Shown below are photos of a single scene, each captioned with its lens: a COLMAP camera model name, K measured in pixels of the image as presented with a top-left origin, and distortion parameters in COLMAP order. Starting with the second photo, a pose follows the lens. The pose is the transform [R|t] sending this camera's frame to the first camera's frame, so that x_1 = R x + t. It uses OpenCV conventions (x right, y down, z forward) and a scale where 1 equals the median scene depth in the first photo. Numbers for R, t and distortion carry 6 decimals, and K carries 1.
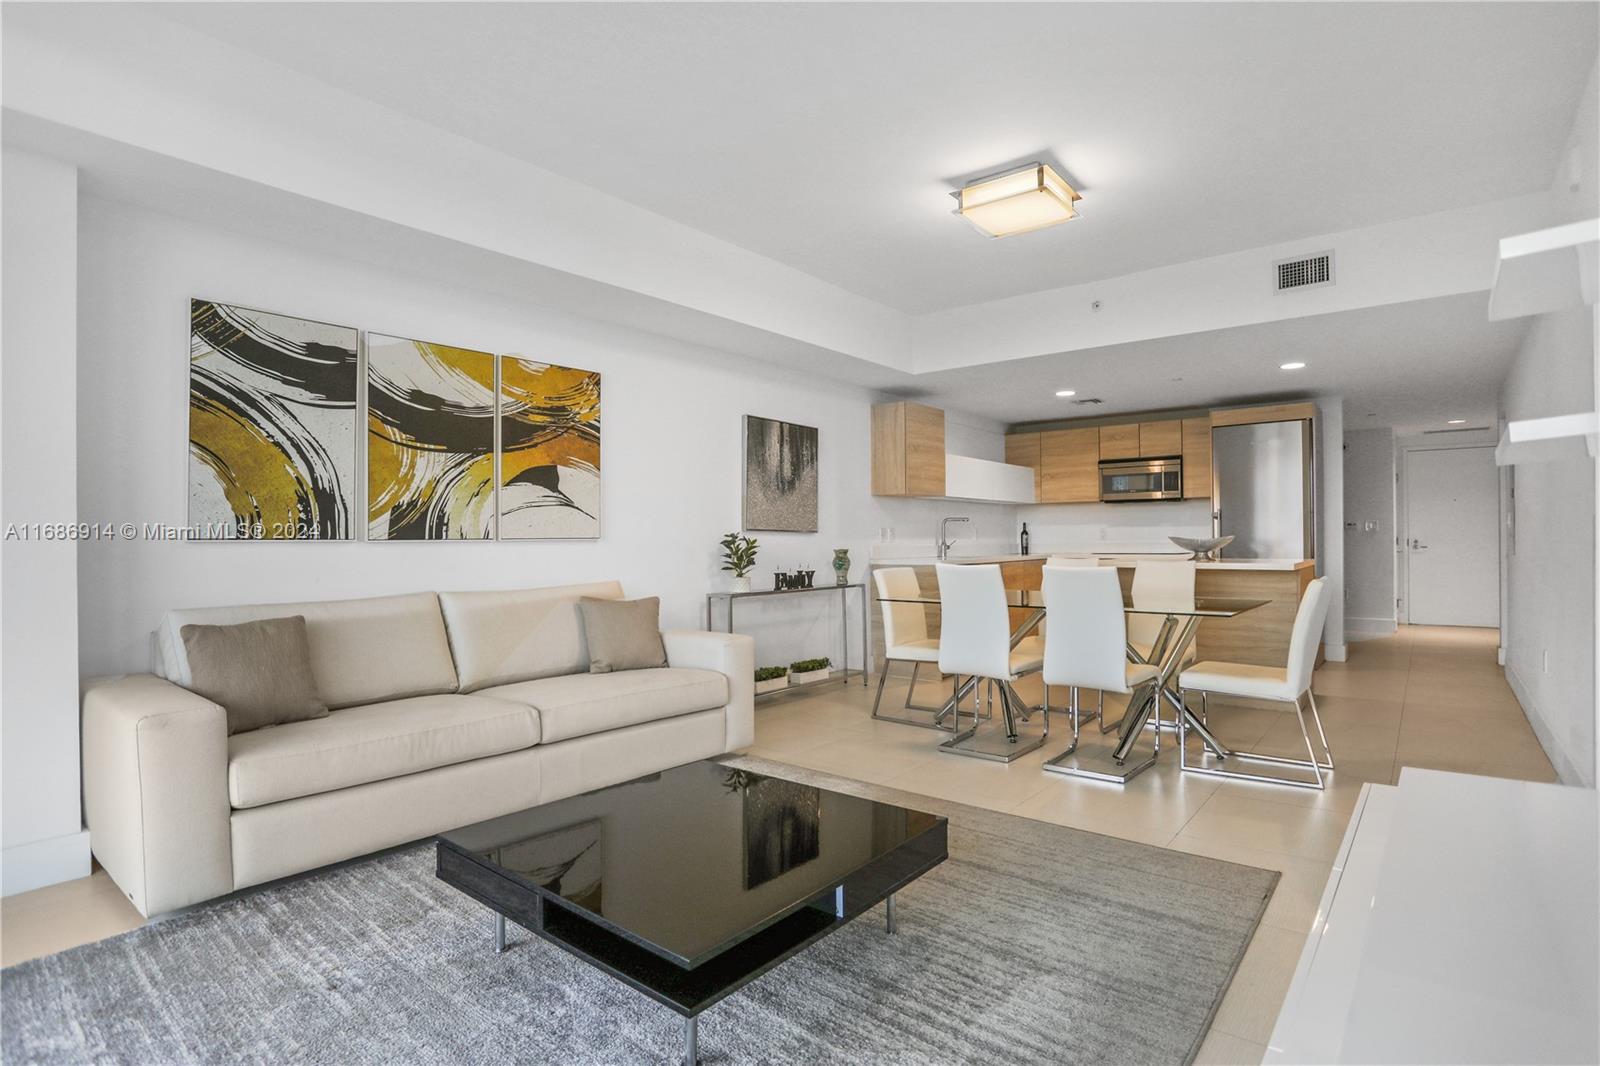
lens RADIAL K [[797.1, 0, 795.7], [0, 797.1, 519.8], [0, 0, 1]] dist [-0.075231, 0.033927]
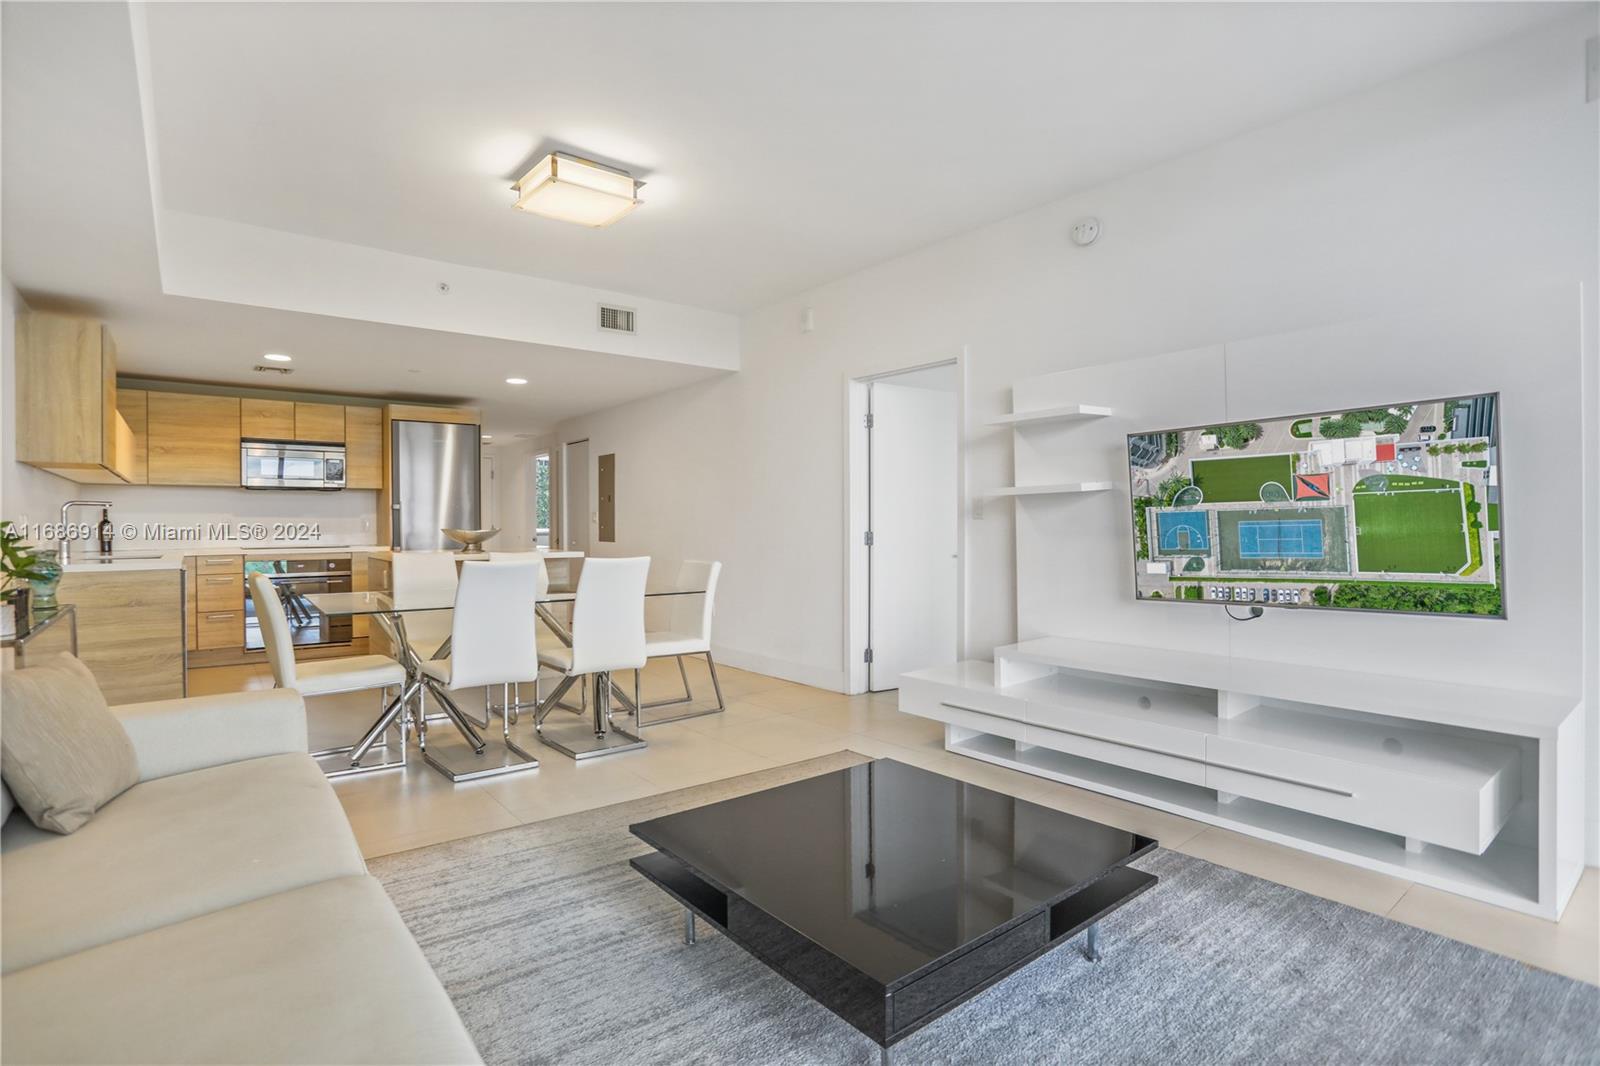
lens RADIAL K [[795.5, 0, 773.7], [0, 795.5, 497.5], [0, 0, 1]] dist [-0.004092, -0.001073]
pose [[0.254027, 0.038492, 0.966431, -0.509658], [-0.021700, 0.999183, -0.034092, 0.008947], [-0.966954, -0.012311, 0.254655, 0.412661]]
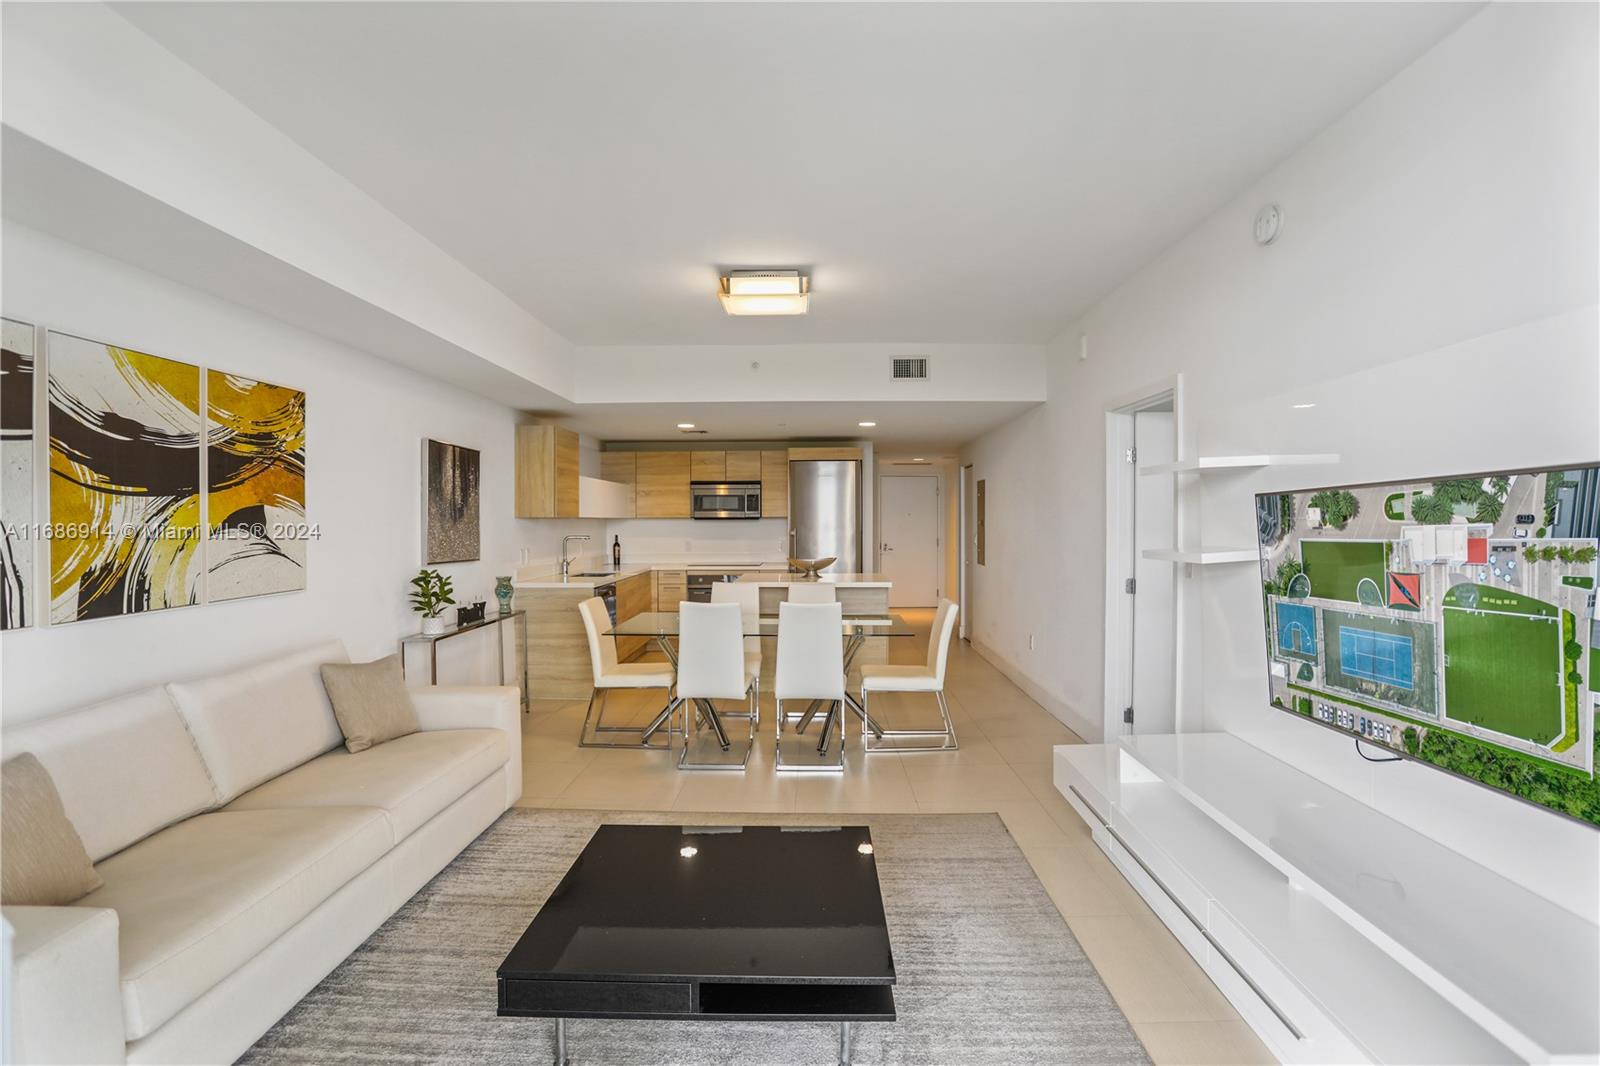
lens RADIAL K [[797.1, 0, 795.7], [0, 797.1, 519.8], [0, 0, 1]] dist [-0.075231, 0.033927]
pose [[0.787064, 0.004683, 0.616854, -0.345568], [-0.017627, 0.999734, 0.014901, -0.071669], [-0.616620, -0.022602, 0.786937, 0.027513]]
